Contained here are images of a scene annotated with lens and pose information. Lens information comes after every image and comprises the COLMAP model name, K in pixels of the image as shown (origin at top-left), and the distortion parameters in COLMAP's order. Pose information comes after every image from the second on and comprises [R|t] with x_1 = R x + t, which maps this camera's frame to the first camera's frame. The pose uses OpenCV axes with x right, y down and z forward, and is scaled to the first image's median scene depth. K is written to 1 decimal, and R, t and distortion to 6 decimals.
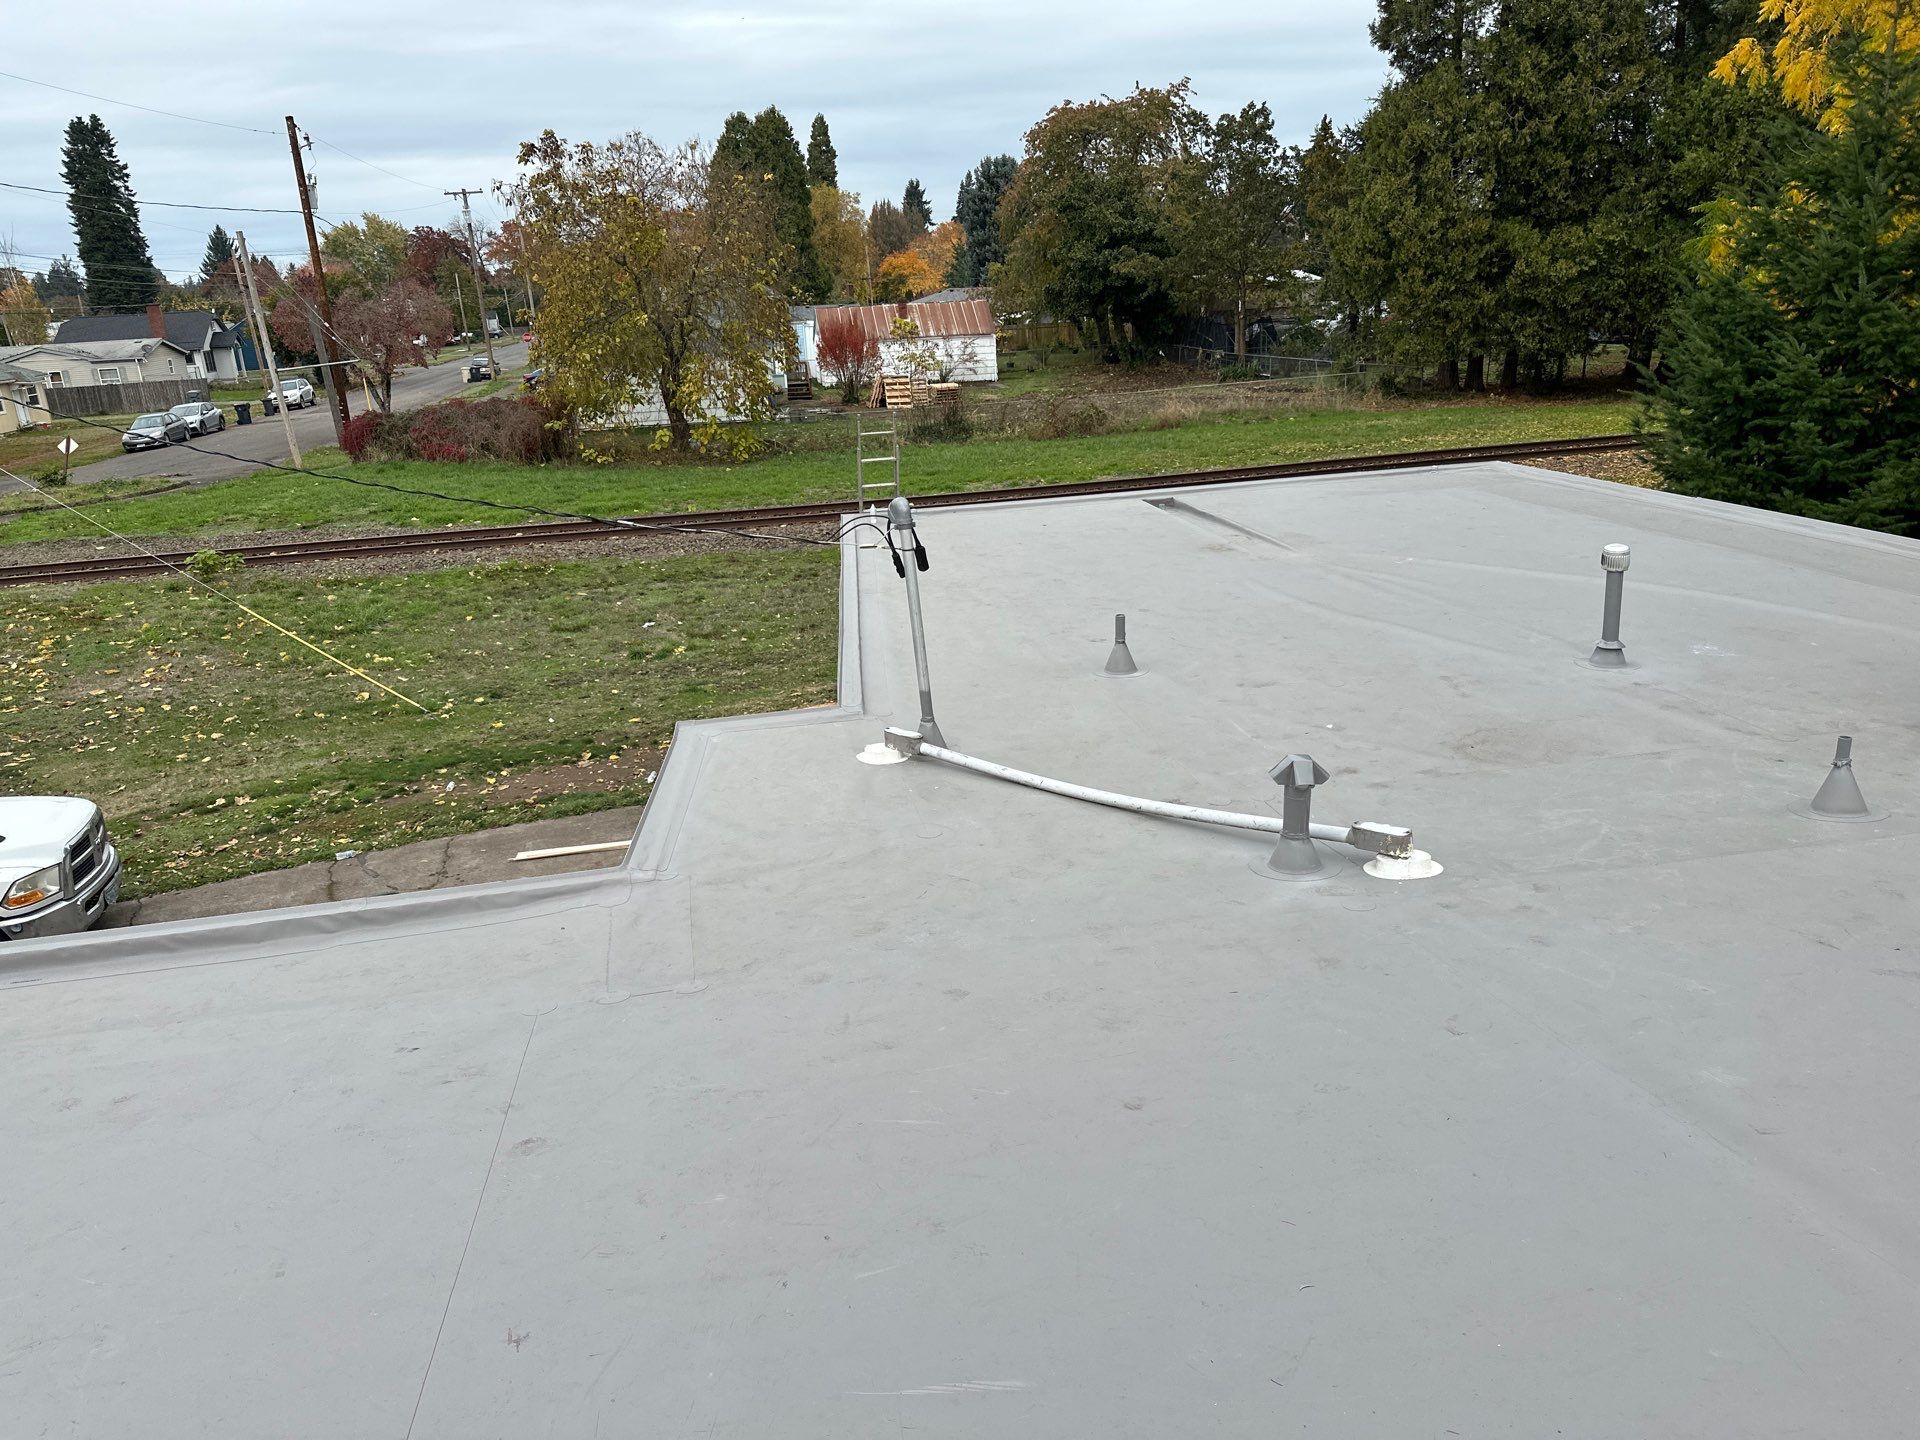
lens RADIAL K [[1368.6, 0, 939.8], [0, 1368.6, 754.8], [0, 0, 1]] dist [0.011725, -0.013036]
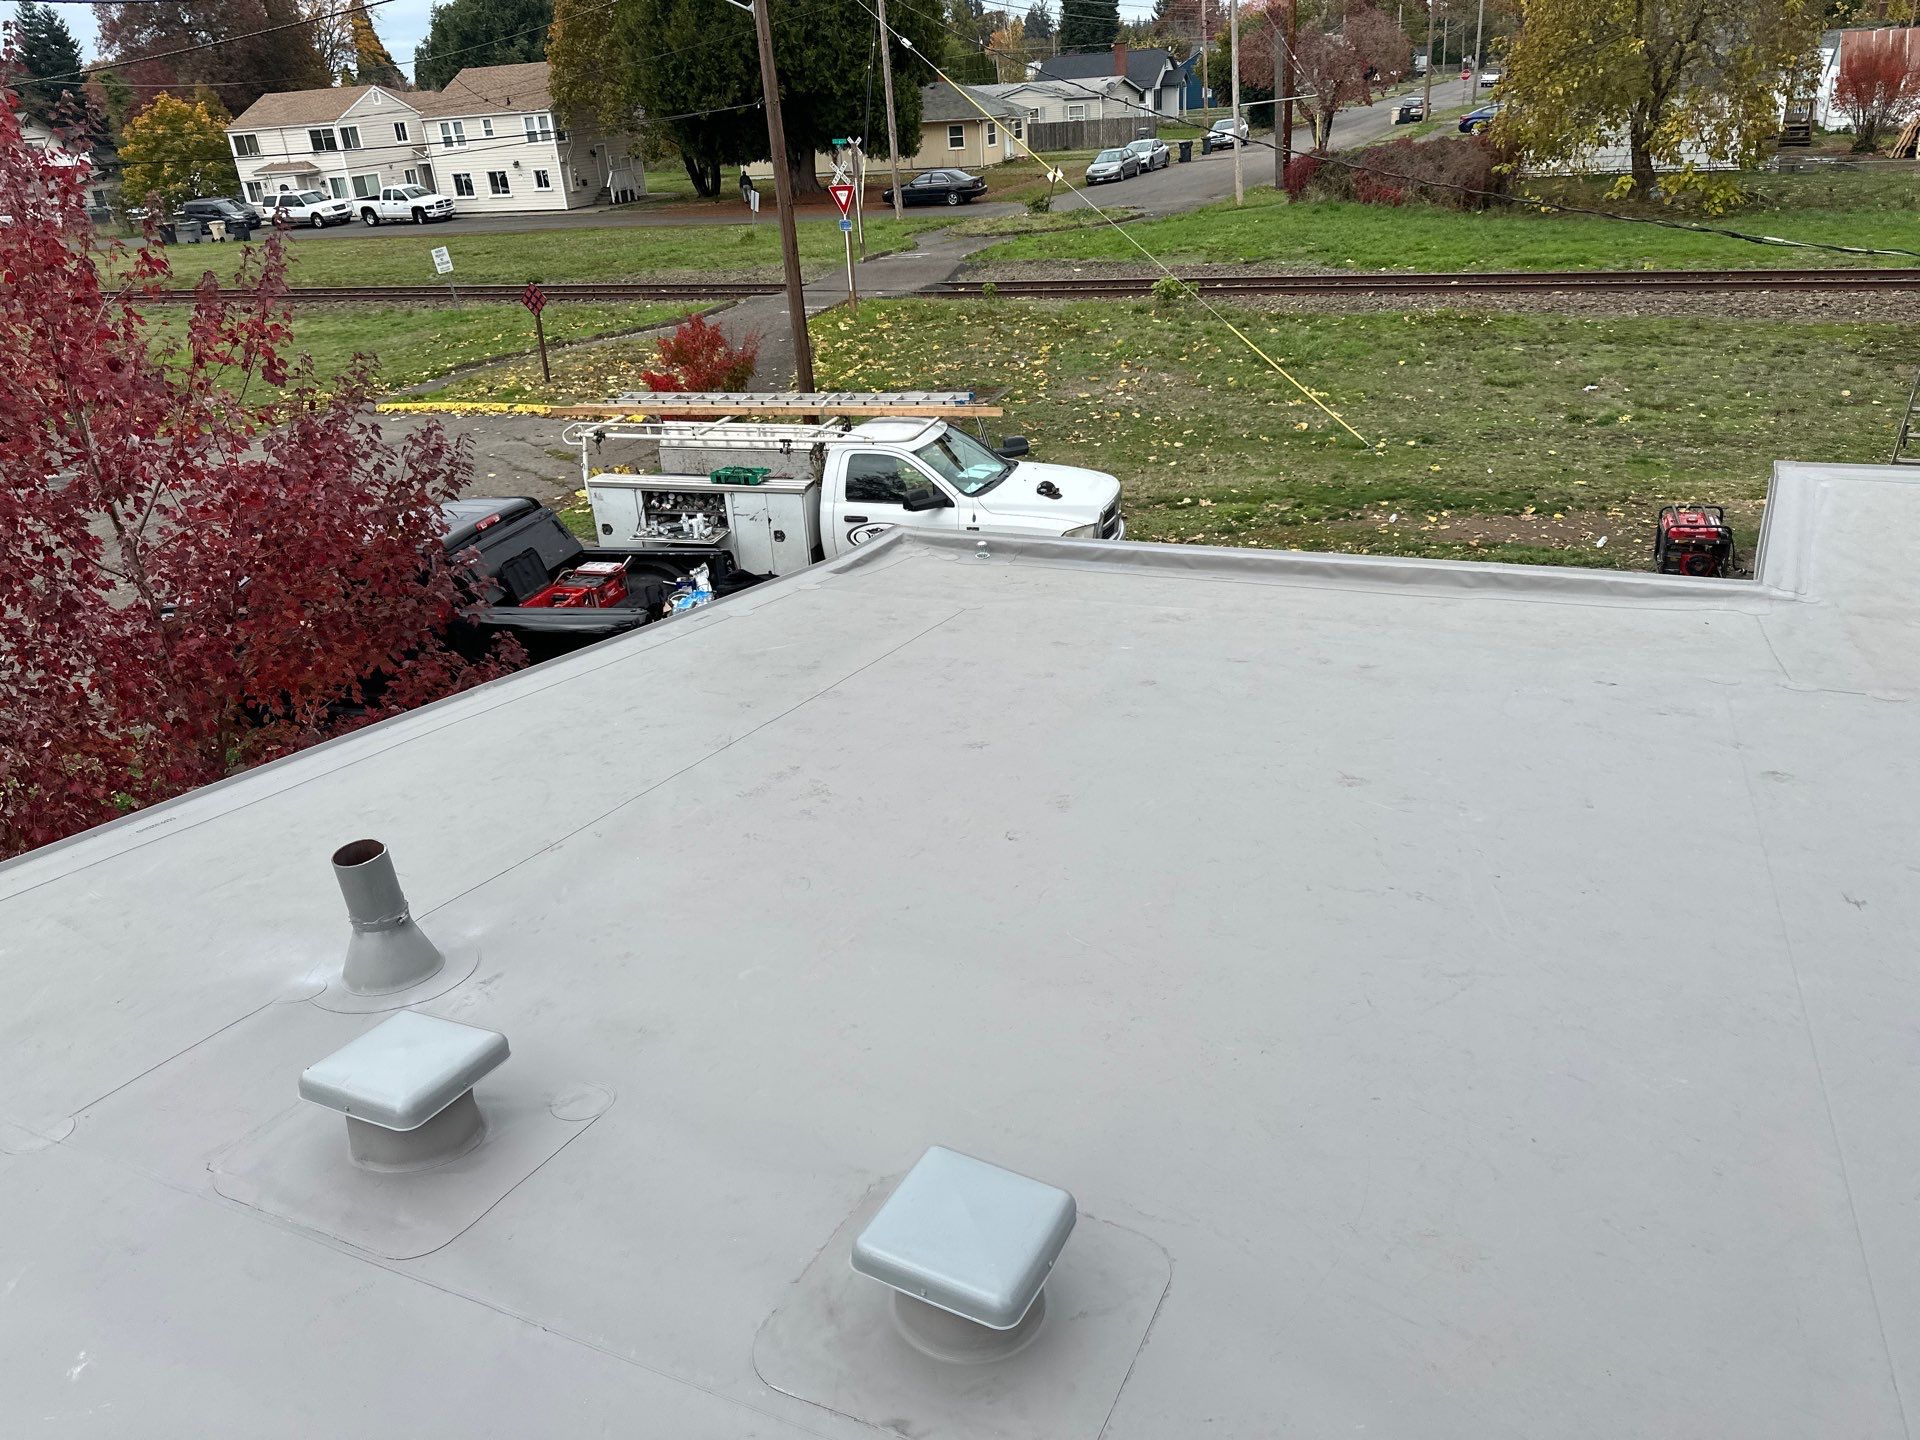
lens RADIAL K [[1368.6, 0, 969.7], [0, 1368.6, 732.1], [0, 0, 1]] dist [0.011725, -0.013036]
pose [[0.832080, 0.234793, -0.502510, -0.020867], [-0.156439, 0.968547, 0.193505, 0.009698], [0.532138, -0.082399, 0.842639, -0.021405]]
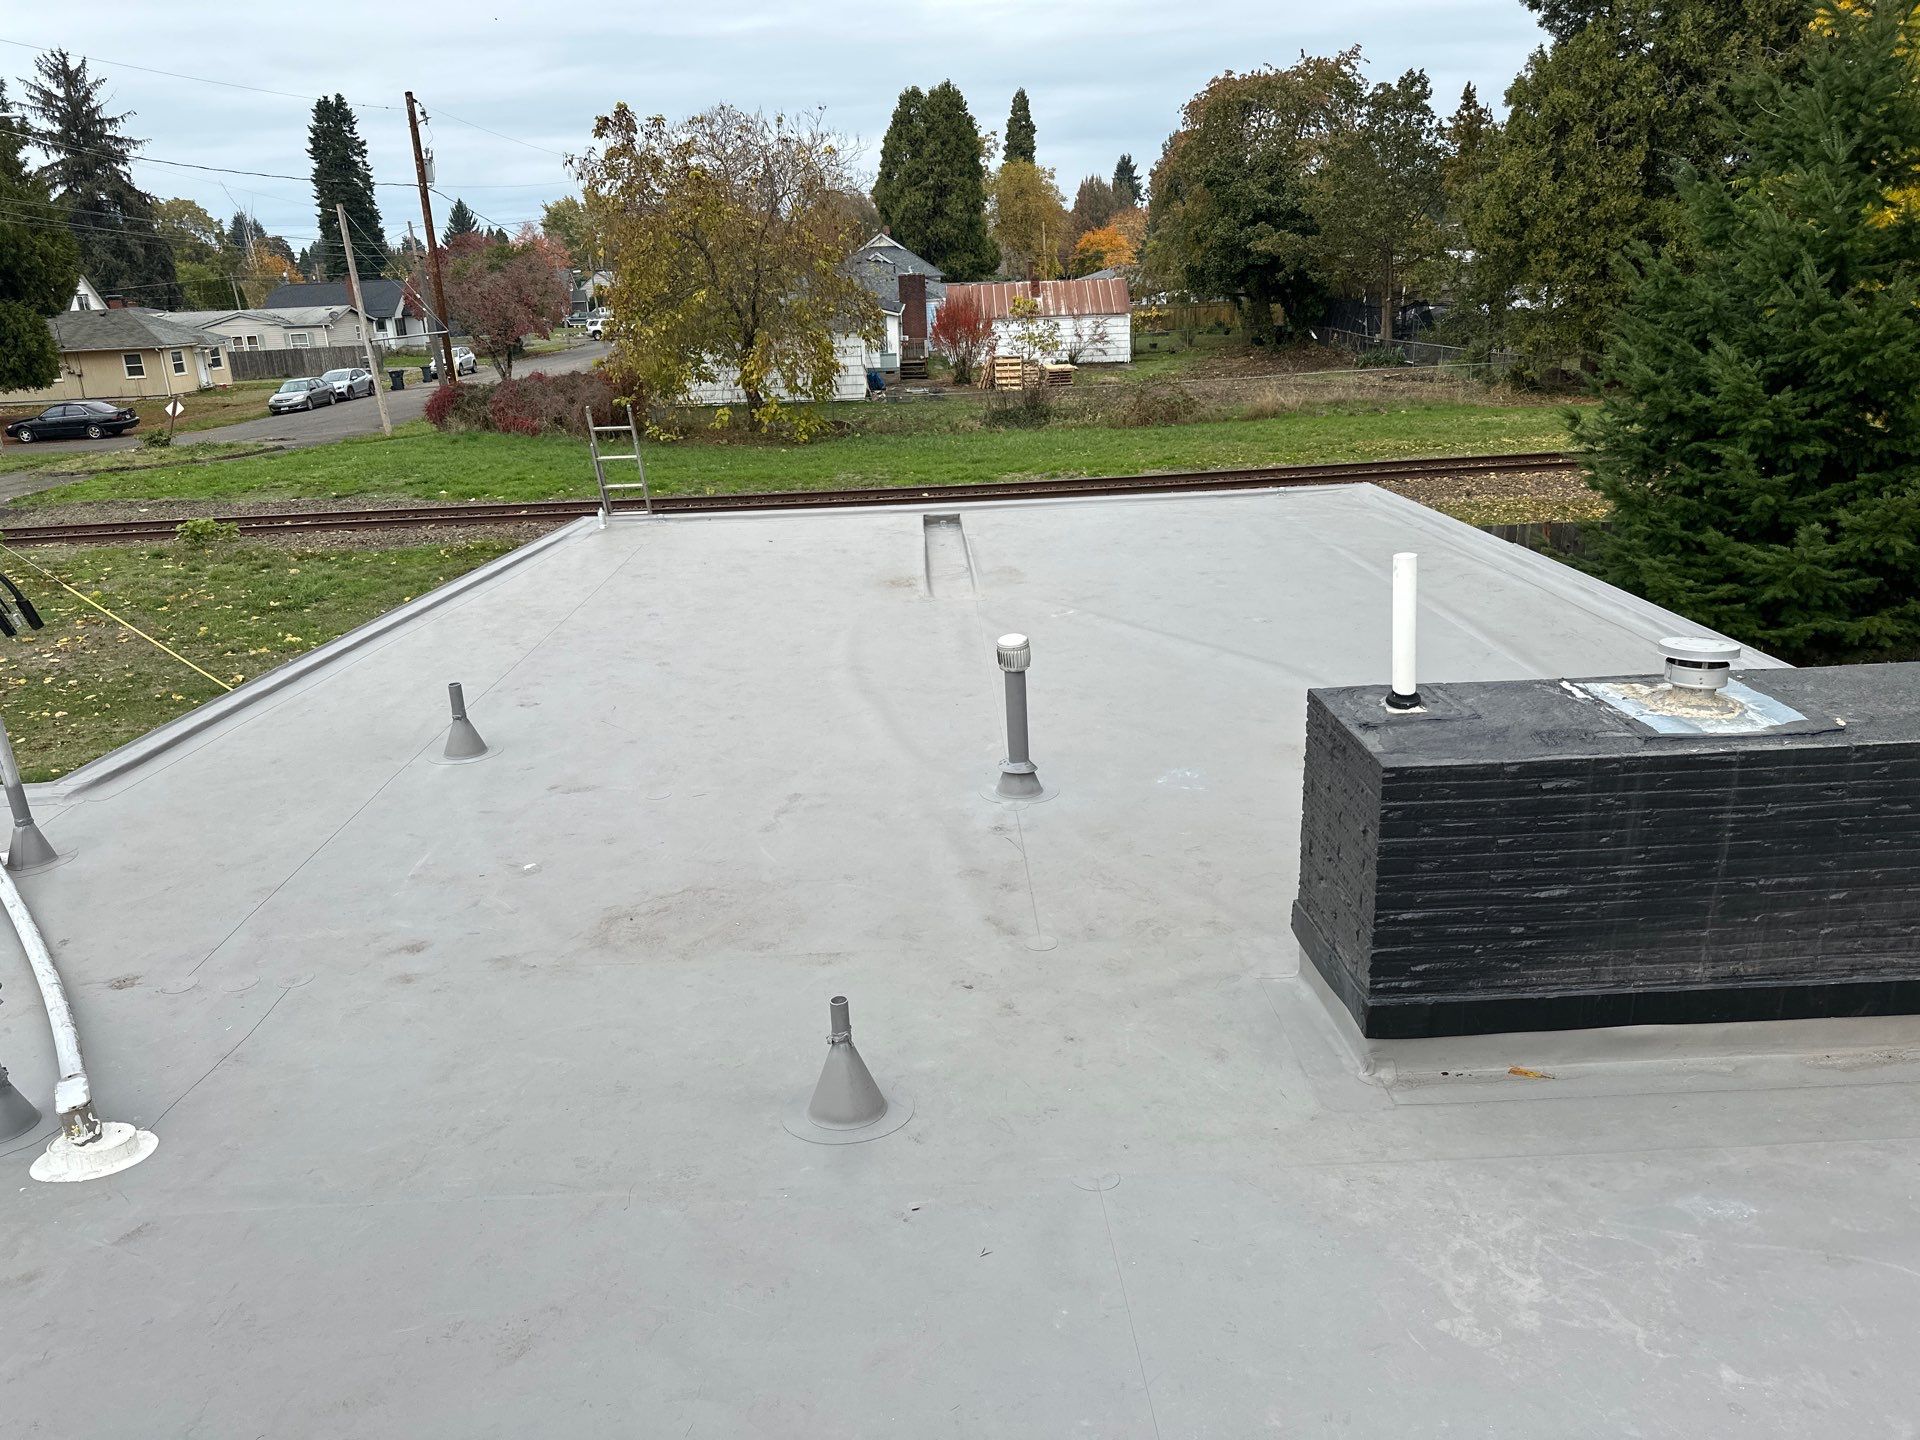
lens RADIAL K [[1368.6, 0, 922.0], [0, 1368.6, 741.9], [0, 0, 1]] dist [0.011725, -0.013036]
pose [[0.987973, 0.059788, -0.142599, 0.090772], [-0.058748, 0.998207, 0.011496, -0.016573], [0.143031, -0.002980, 0.989714, 0.043255]]
